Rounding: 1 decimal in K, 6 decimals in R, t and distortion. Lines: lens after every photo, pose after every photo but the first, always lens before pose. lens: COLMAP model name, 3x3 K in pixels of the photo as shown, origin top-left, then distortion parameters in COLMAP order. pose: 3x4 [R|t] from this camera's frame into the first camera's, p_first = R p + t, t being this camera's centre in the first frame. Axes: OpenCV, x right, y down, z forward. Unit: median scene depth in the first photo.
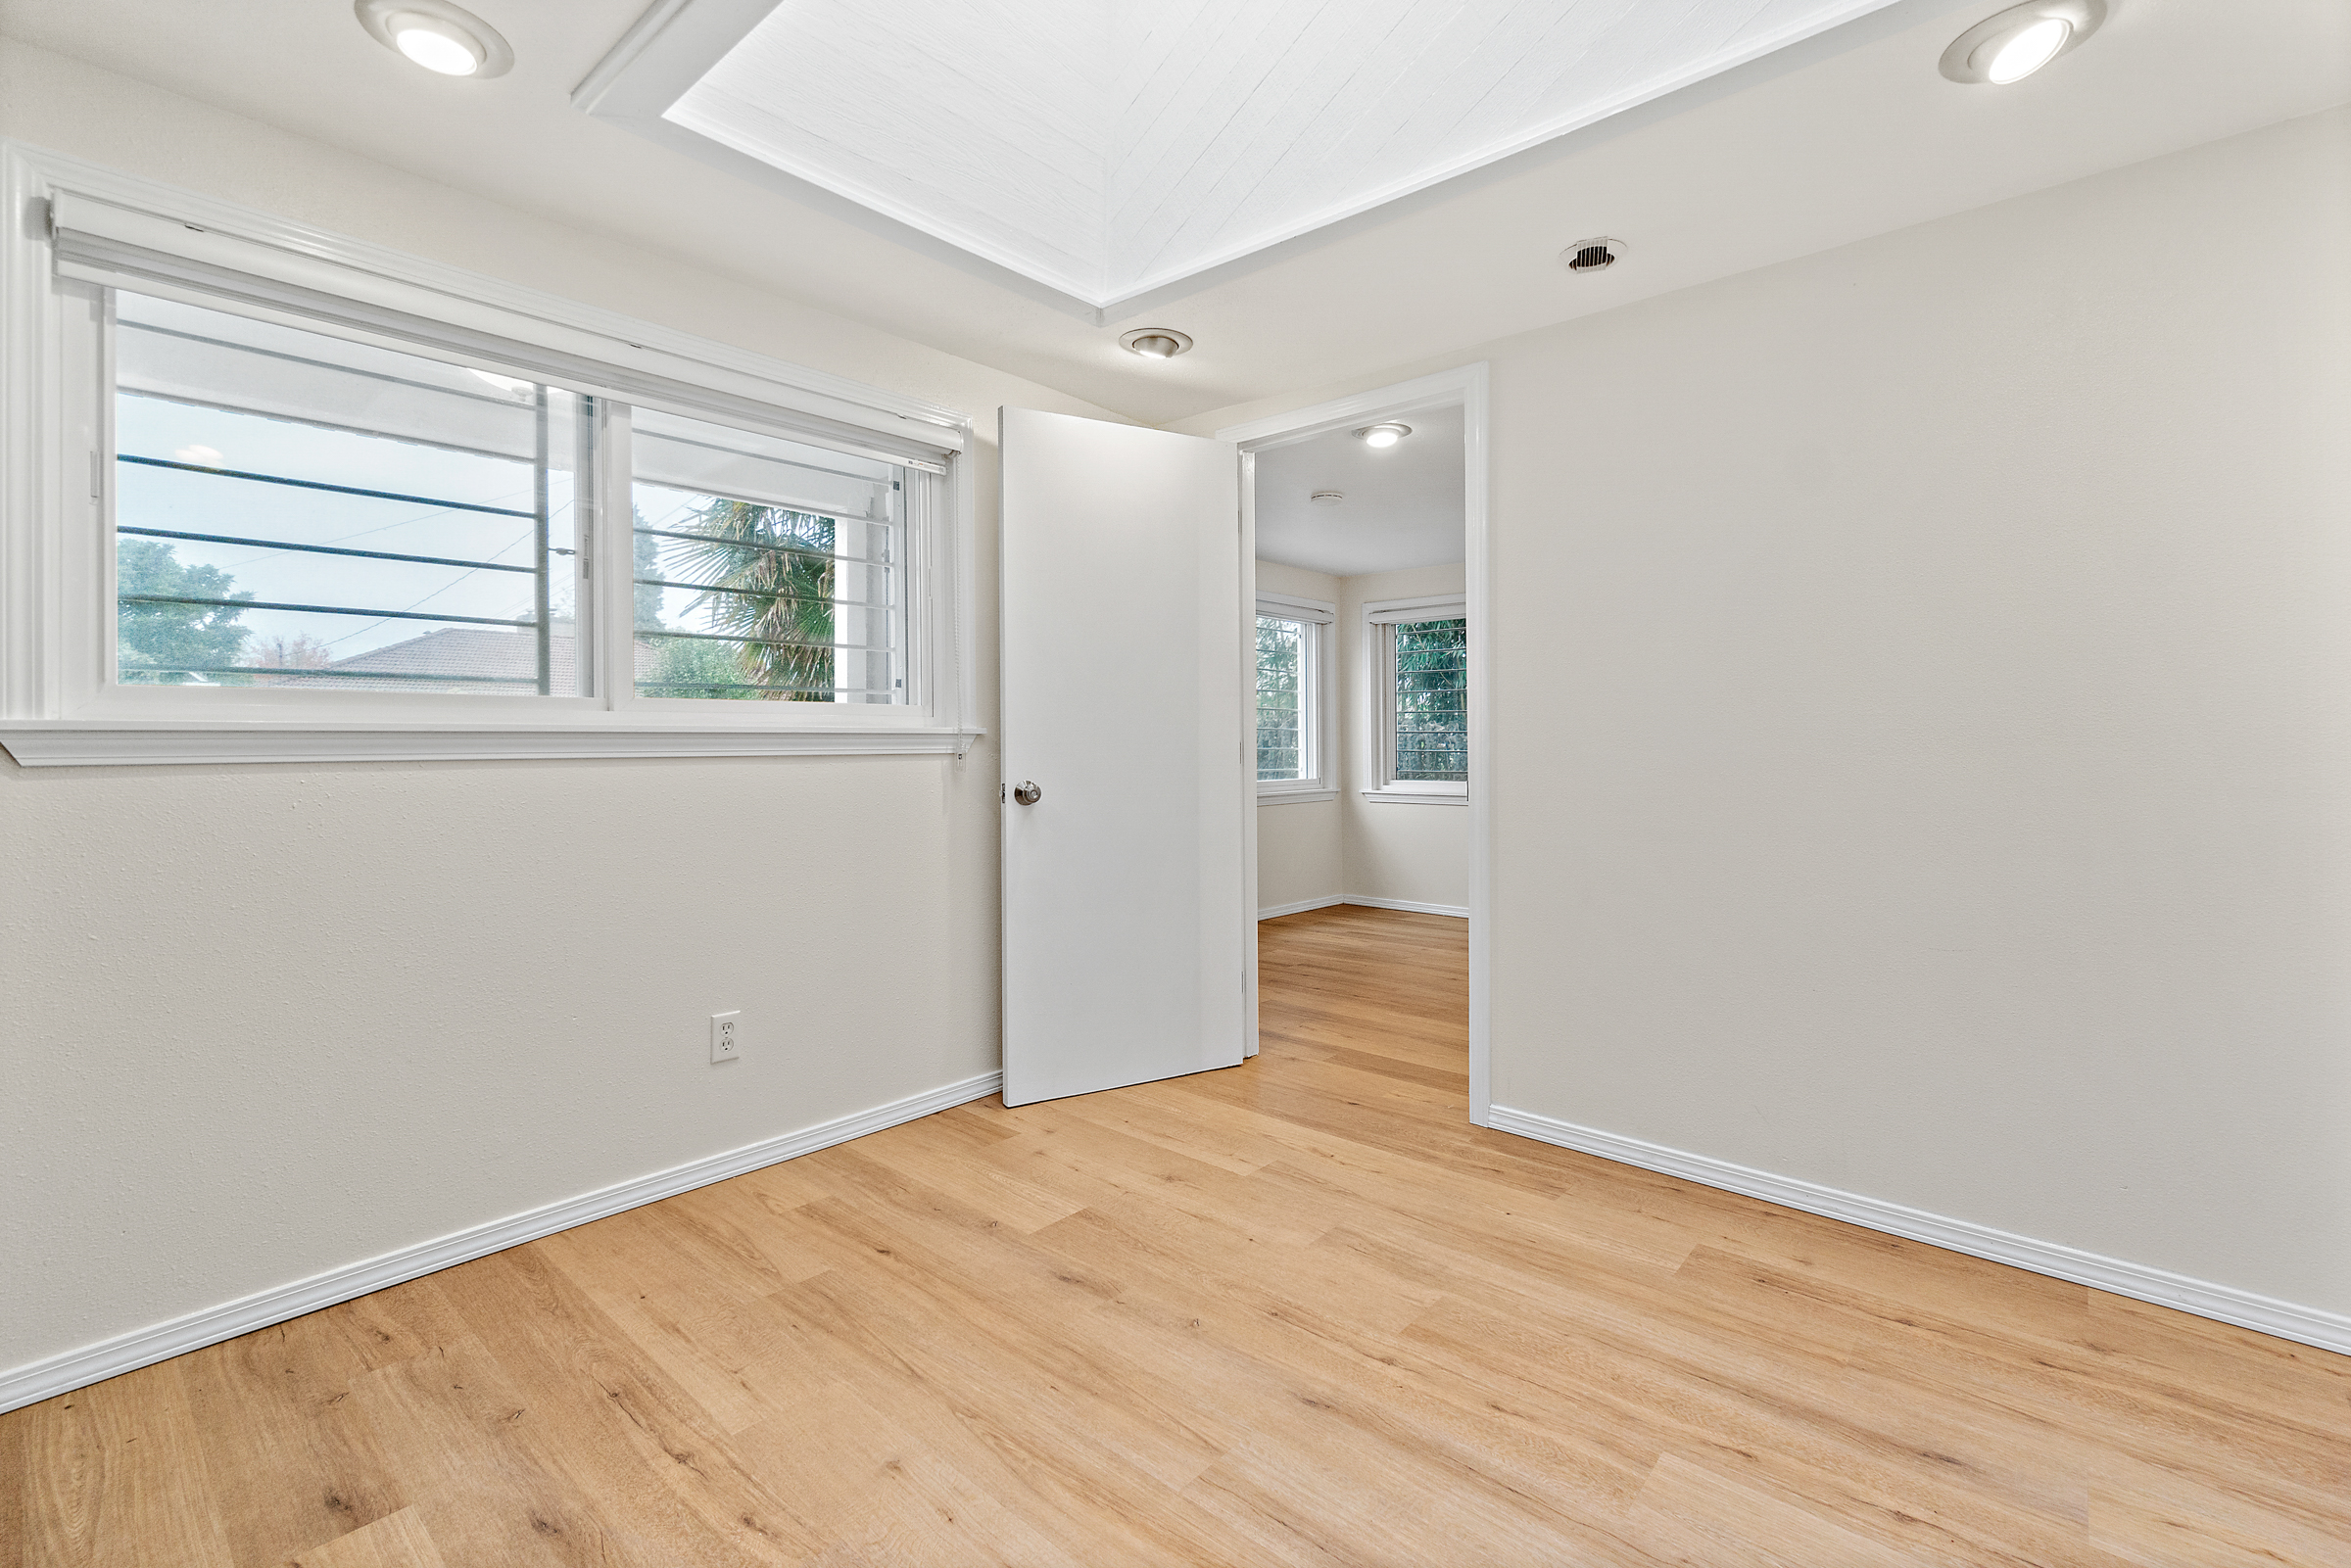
lens RADIAL K [[1041.1, 0, 1170.8], [0, 1041.1, 763.5], [0, 0, 1]] dist [-0.000994, -0.000017]
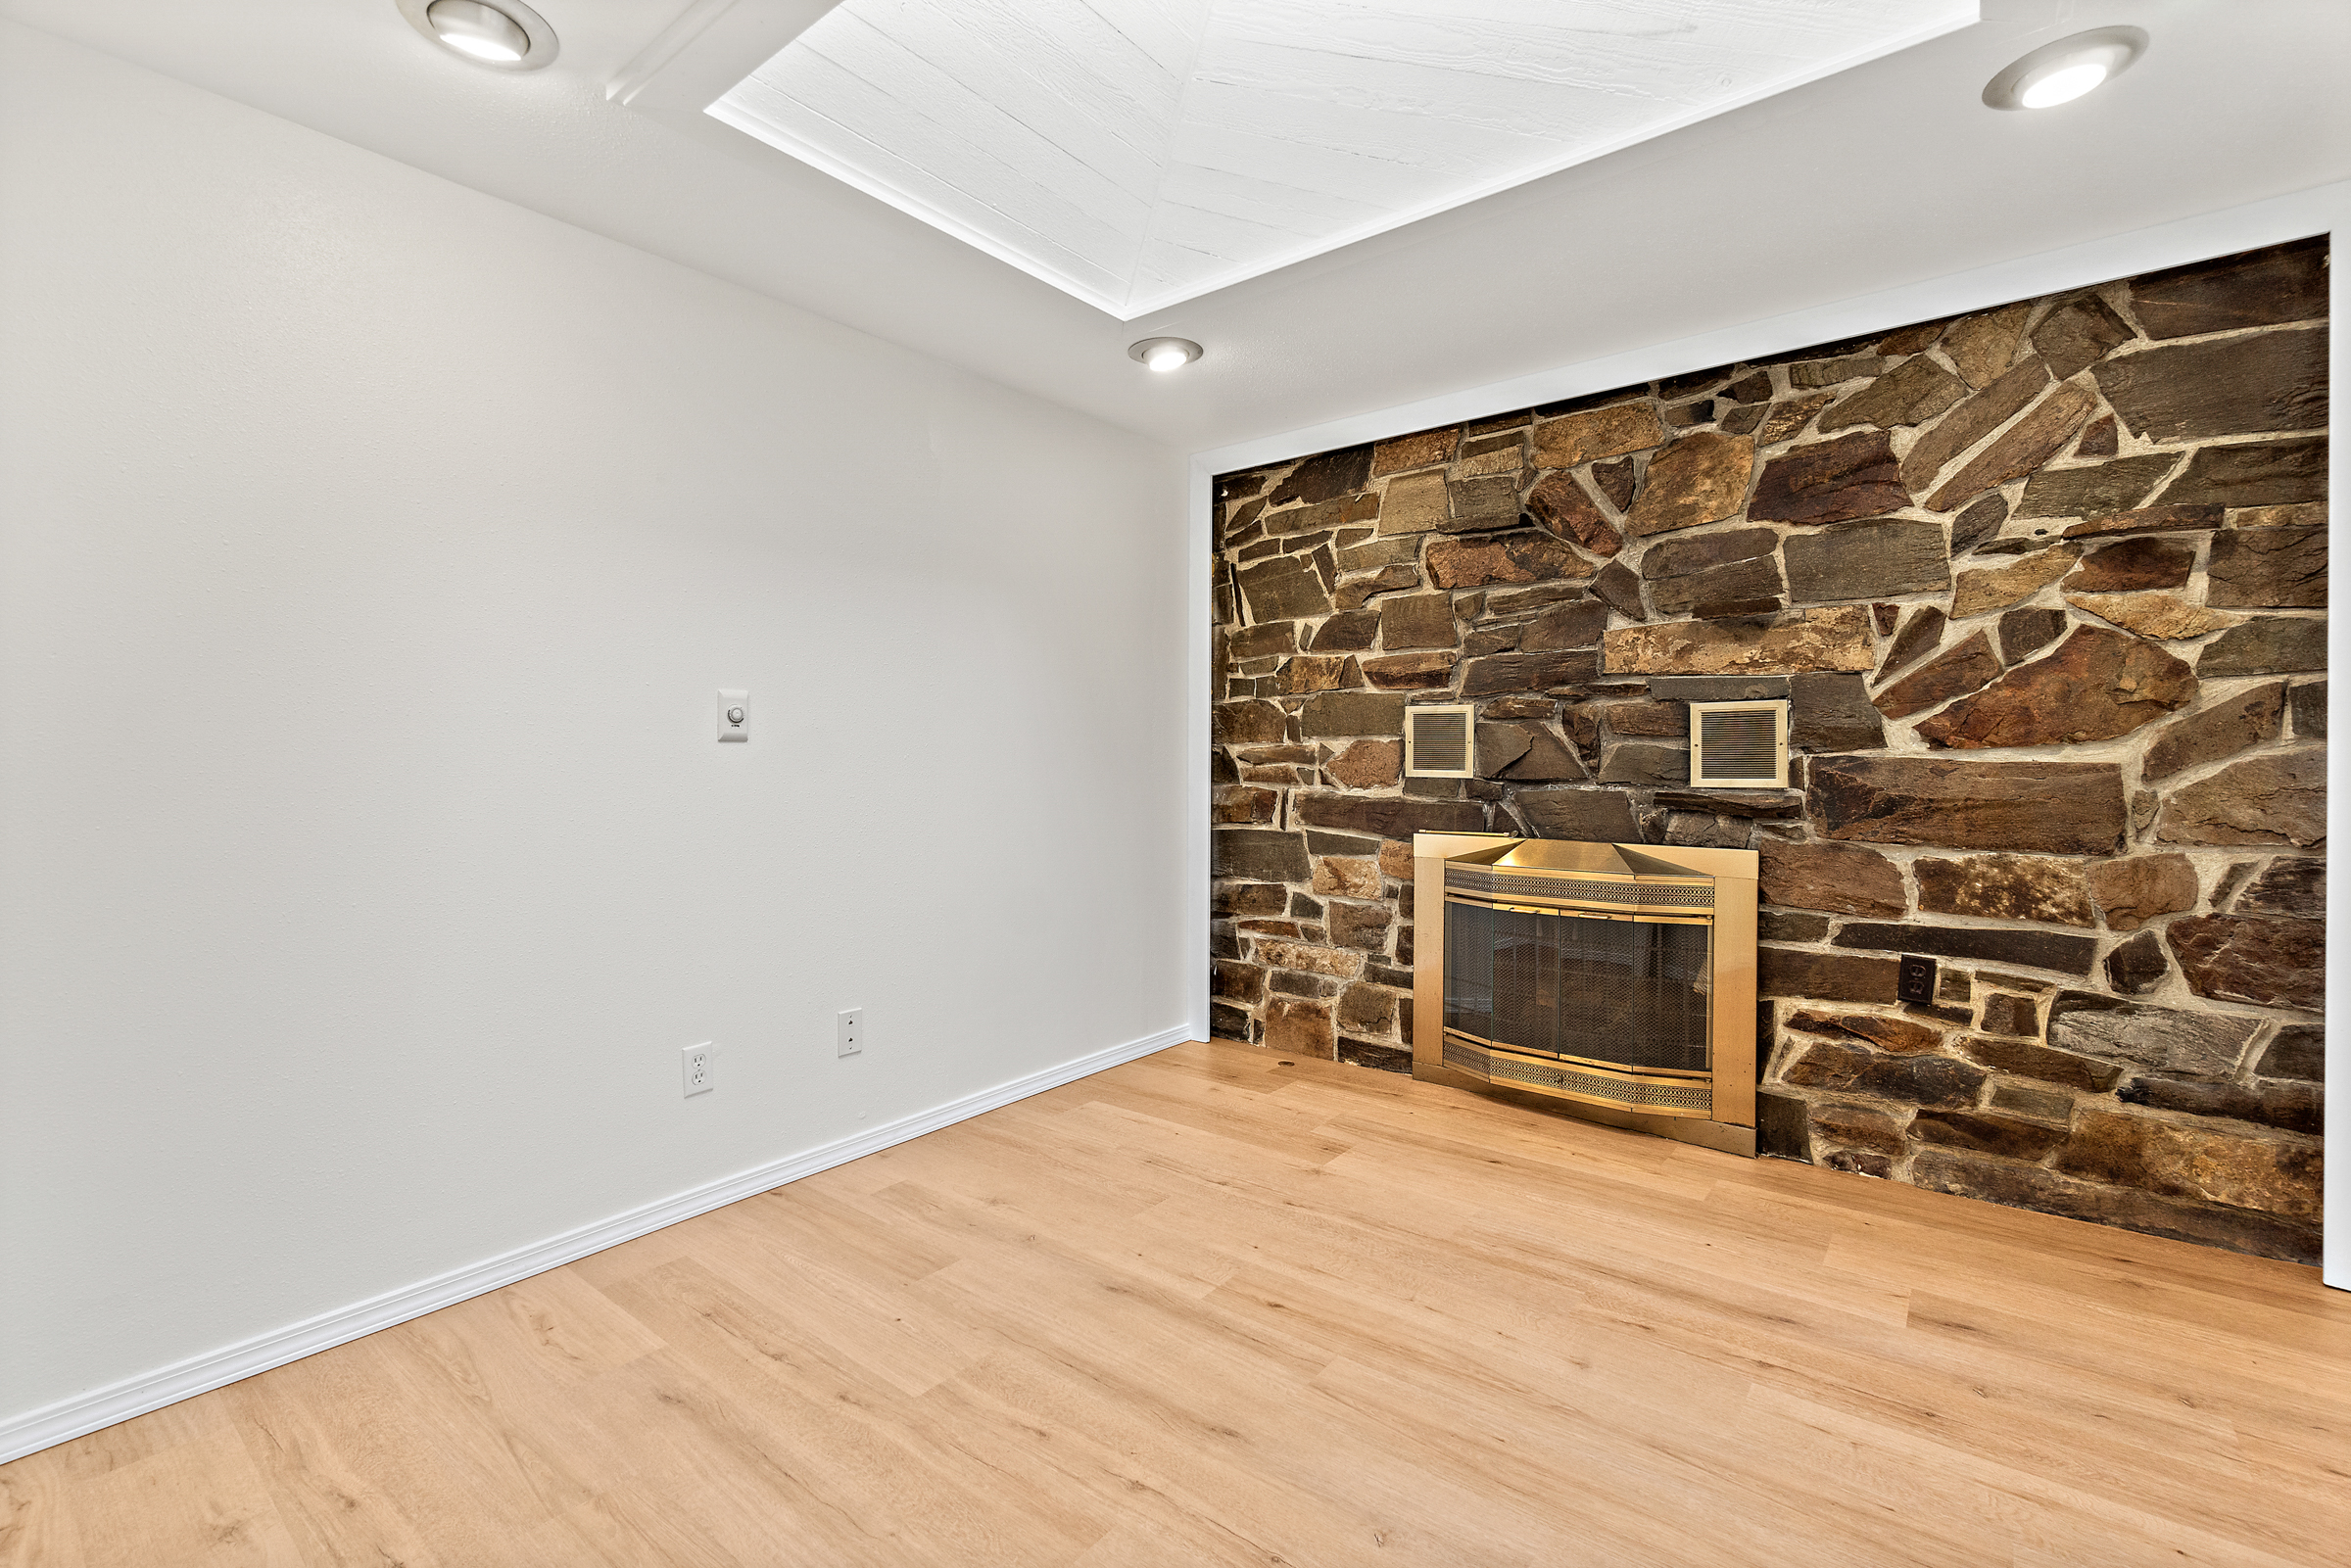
lens RADIAL K [[1041.1, 0, 1168.8], [0, 1041.1, 771.3], [0, 0, 1]] dist [-0.000994, -0.000017]
pose [[-0.998762, 0.003346, -0.049640, 0.249393], [0.001757, 0.999485, 0.032029, -0.039333], [0.049721, 0.031902, -0.998254, 2.044916]]
